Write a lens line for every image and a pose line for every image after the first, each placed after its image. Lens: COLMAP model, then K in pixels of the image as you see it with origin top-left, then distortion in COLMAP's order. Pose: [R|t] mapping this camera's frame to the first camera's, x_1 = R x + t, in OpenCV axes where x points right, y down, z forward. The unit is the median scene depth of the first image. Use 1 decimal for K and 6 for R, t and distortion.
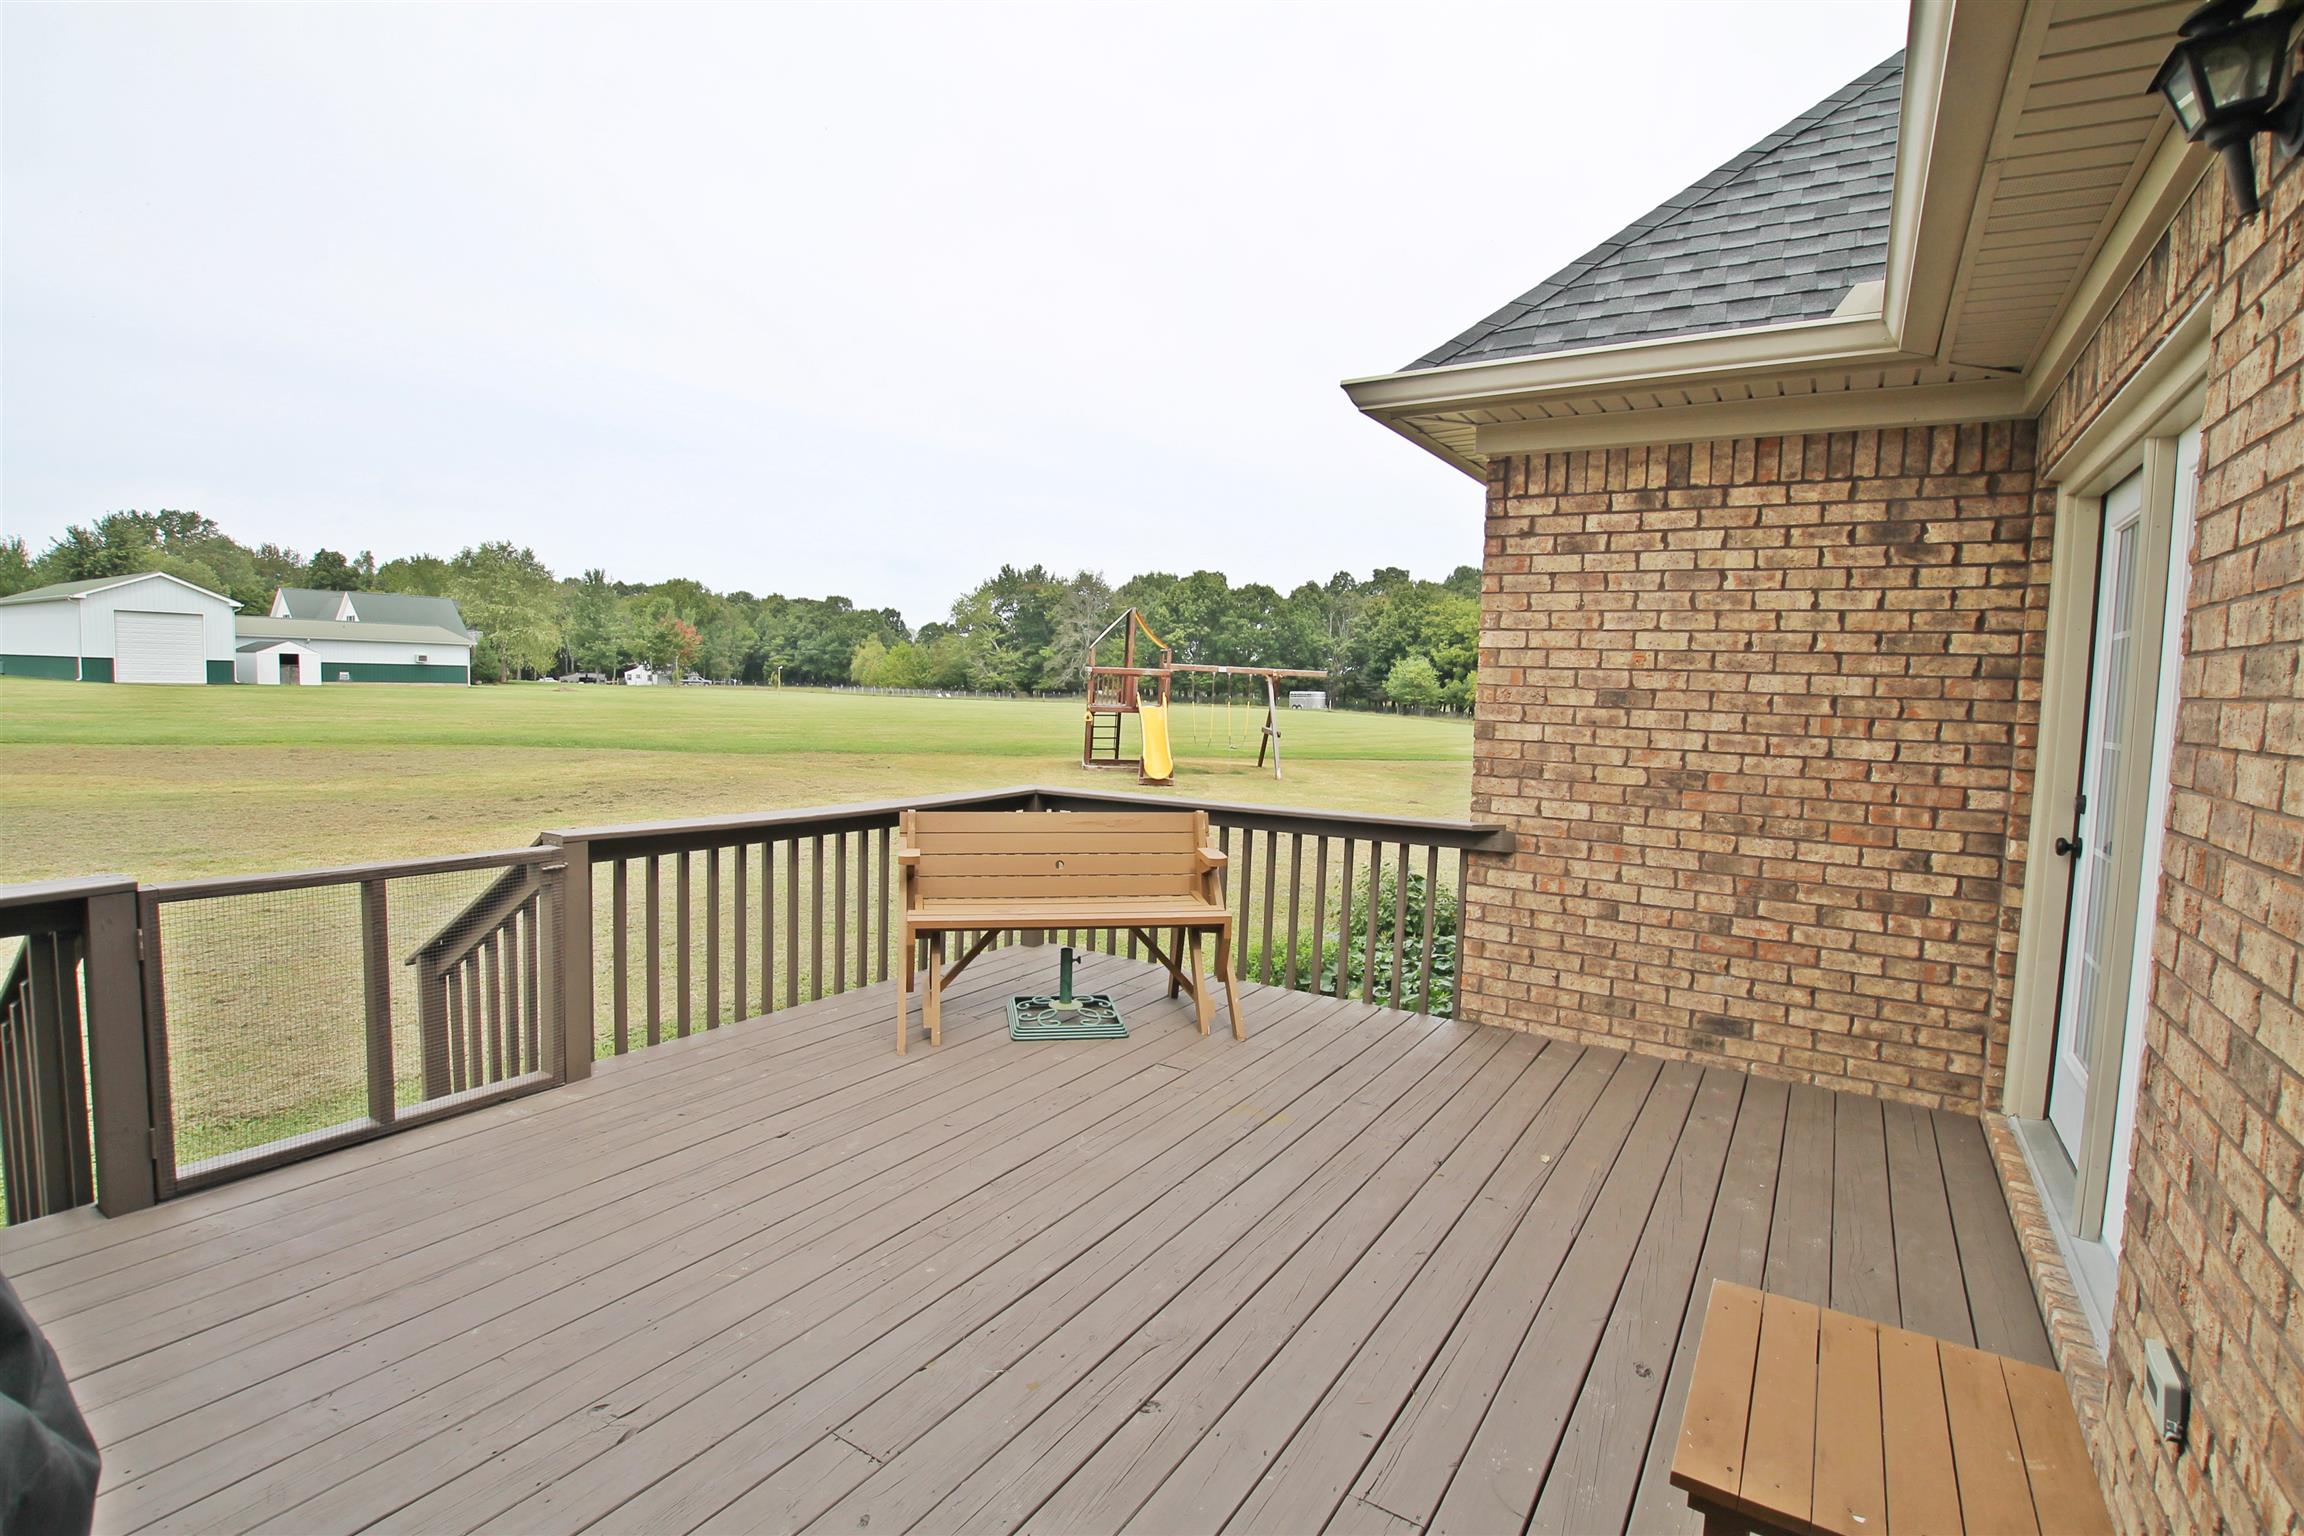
lens RADIAL K [[1085.7, 0, 1150.9], [0, 1085.7, 766.8], [0, 0, 1]] dist [-0.032416, 0.001610]
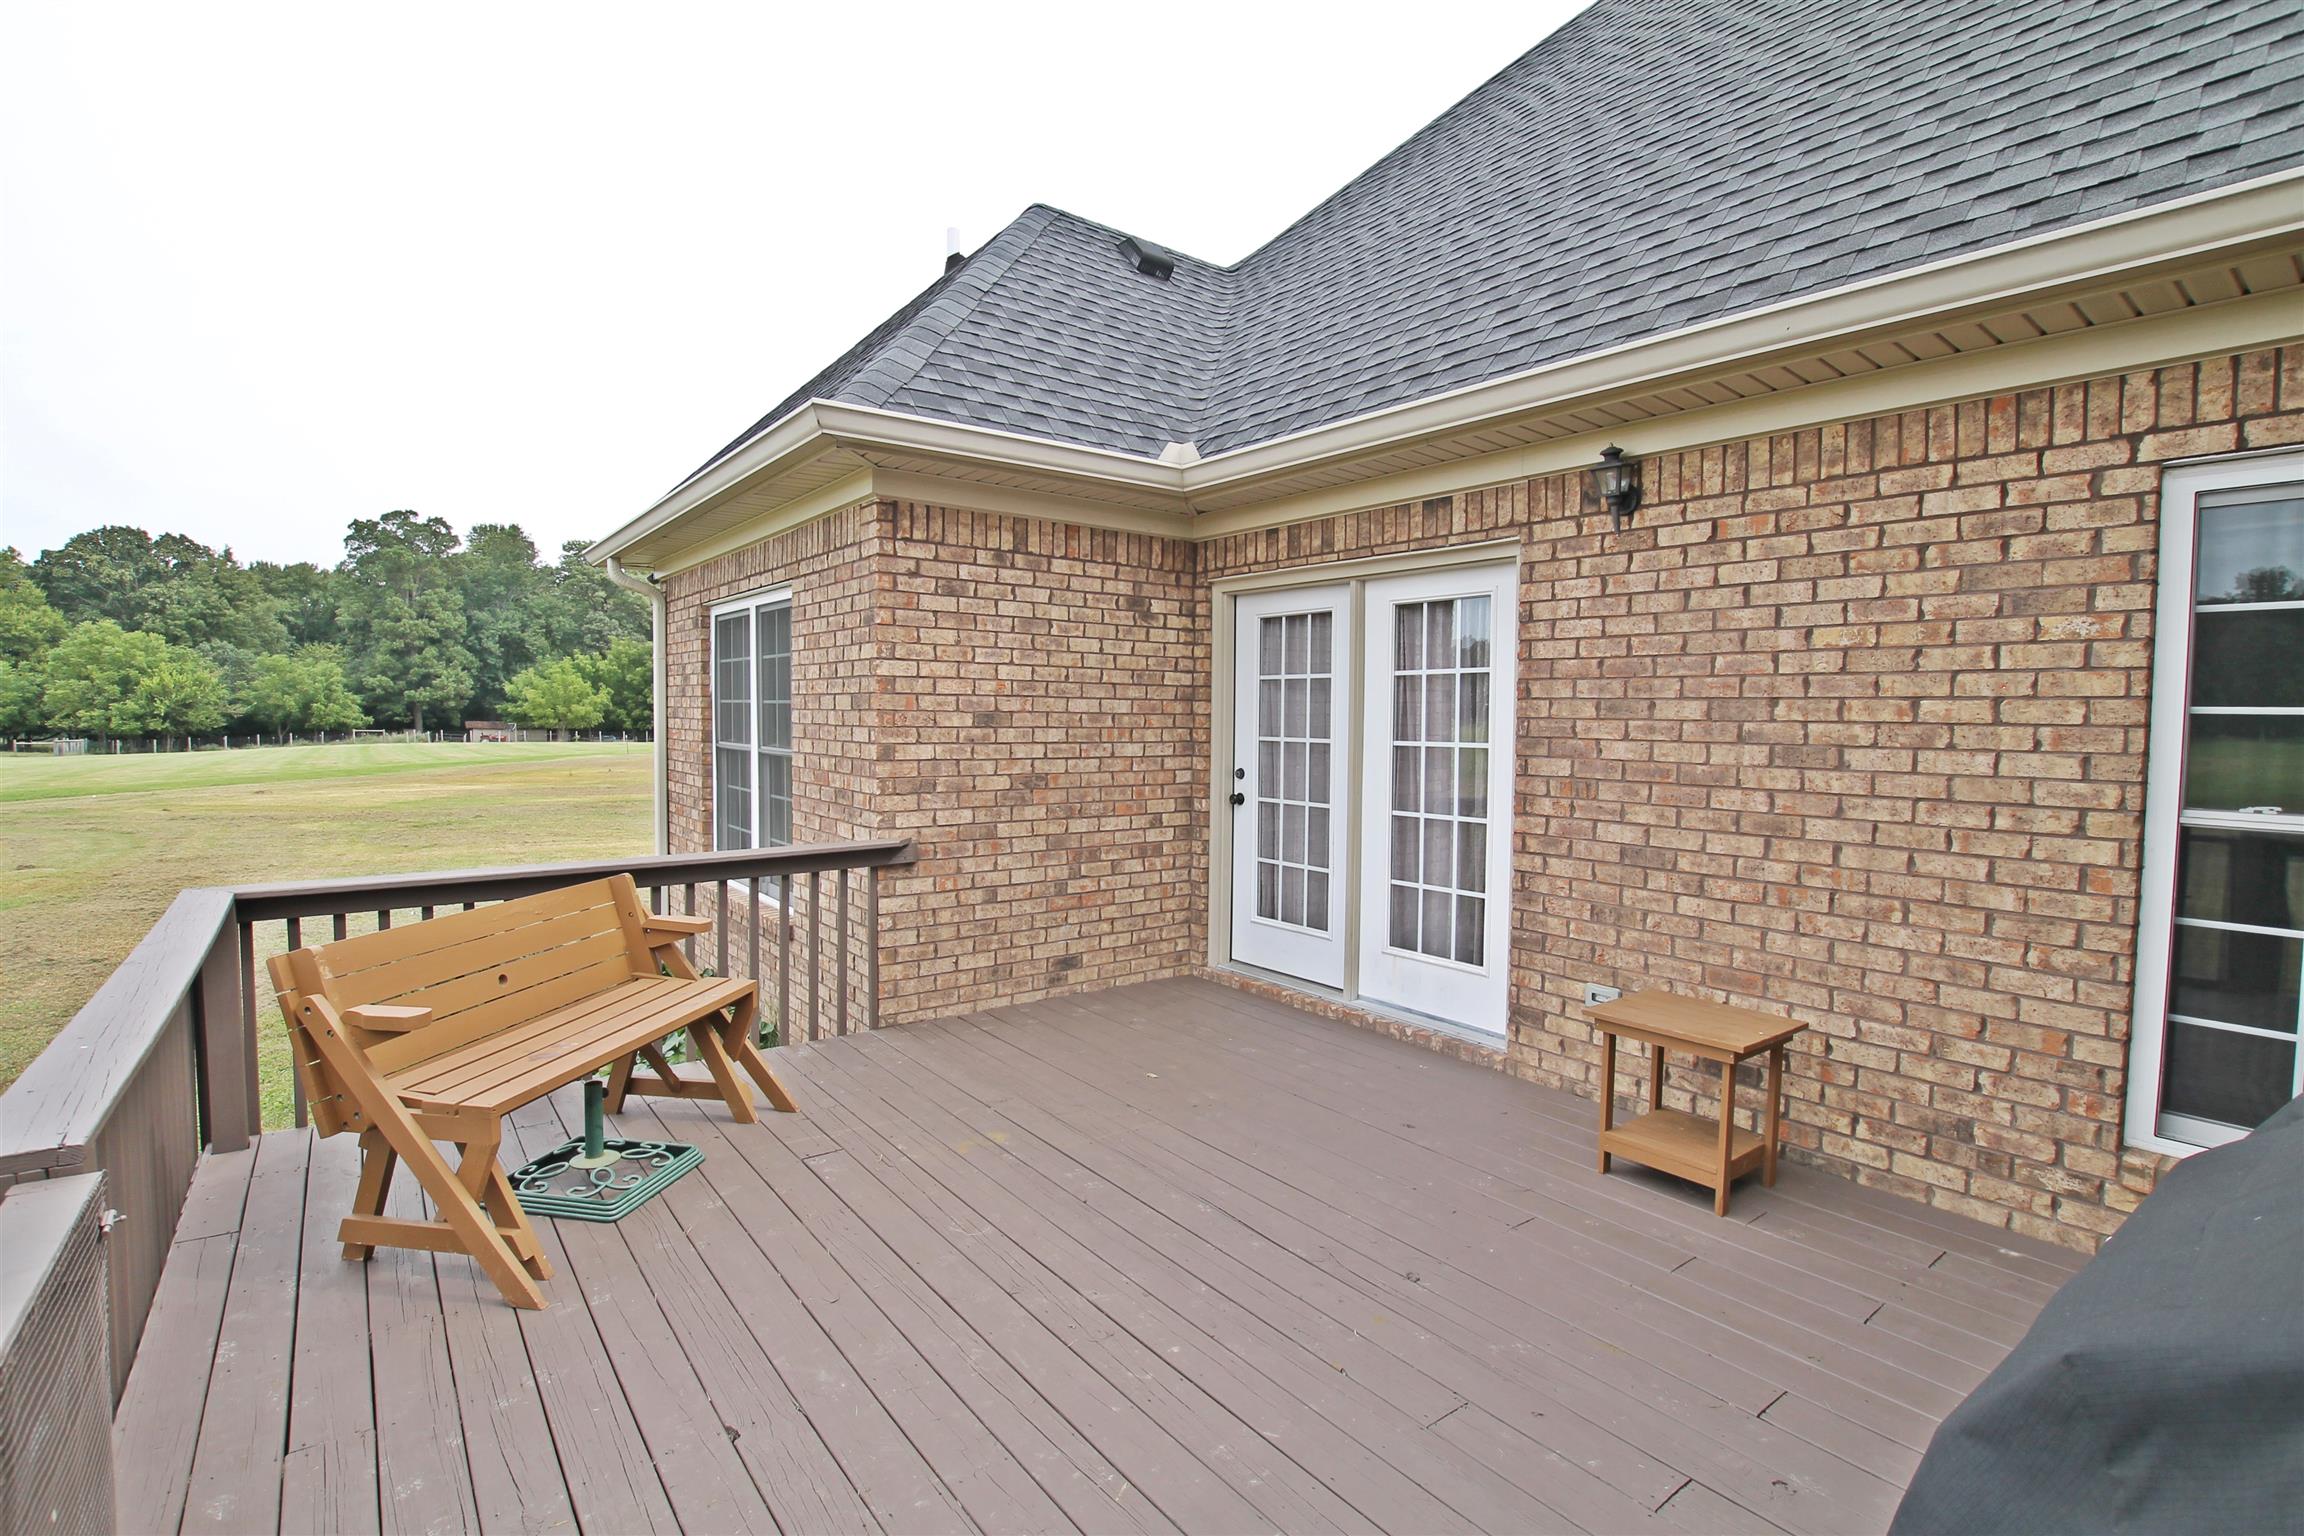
lens RADIAL K [[1085.7, 0, 1161.7], [0, 1085.7, 768.6], [0, 0, 1]] dist [-0.032416, 0.001610]
pose [[0.341655, -0.072574, 0.937019, -0.666508], [0.072363, 0.996086, 0.050764, -0.058070], [-0.937035, 0.050462, 0.345570, 0.413043]]
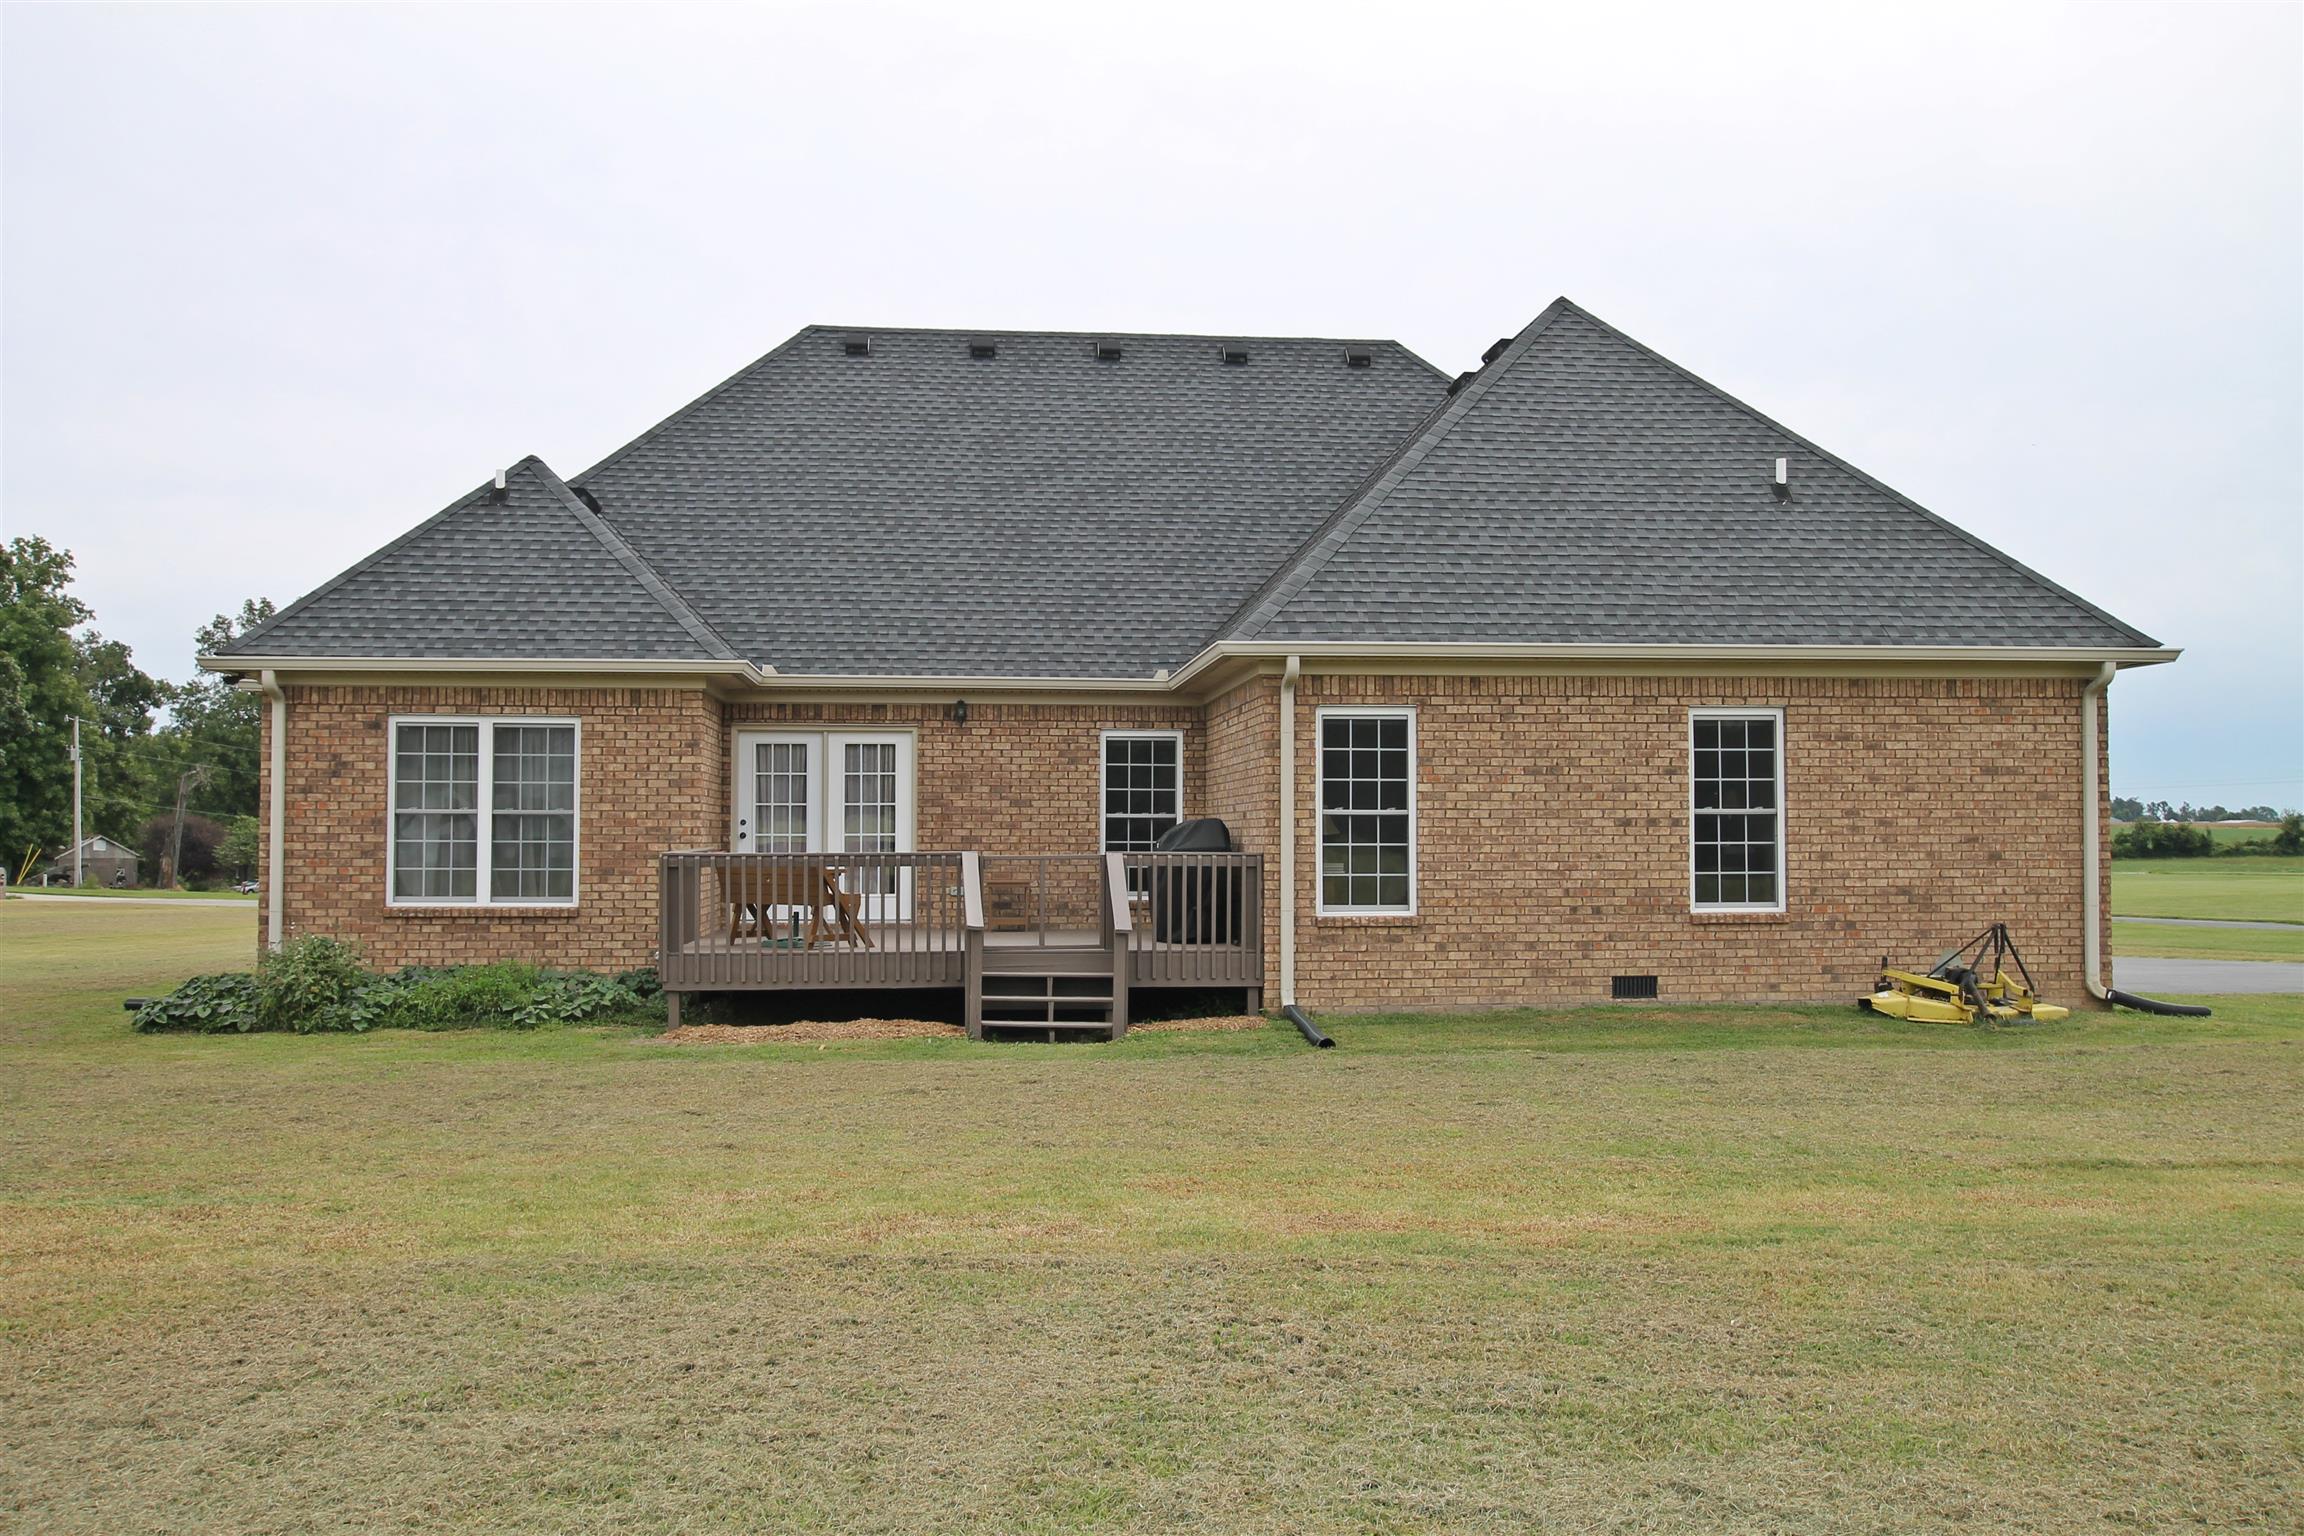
lens RADIAL K [[2000.4, 0, 1152.0], [0, 2000.4, 775.9], [0, 0, 1]] dist [-0.005804, -0.000671]
pose [[-0.625149, -0.004543, 0.780492, -3.975127], [0.042468, 0.998304, 0.039827, -0.251953], [-0.779349, 0.058044, -0.623896, 3.206094]]
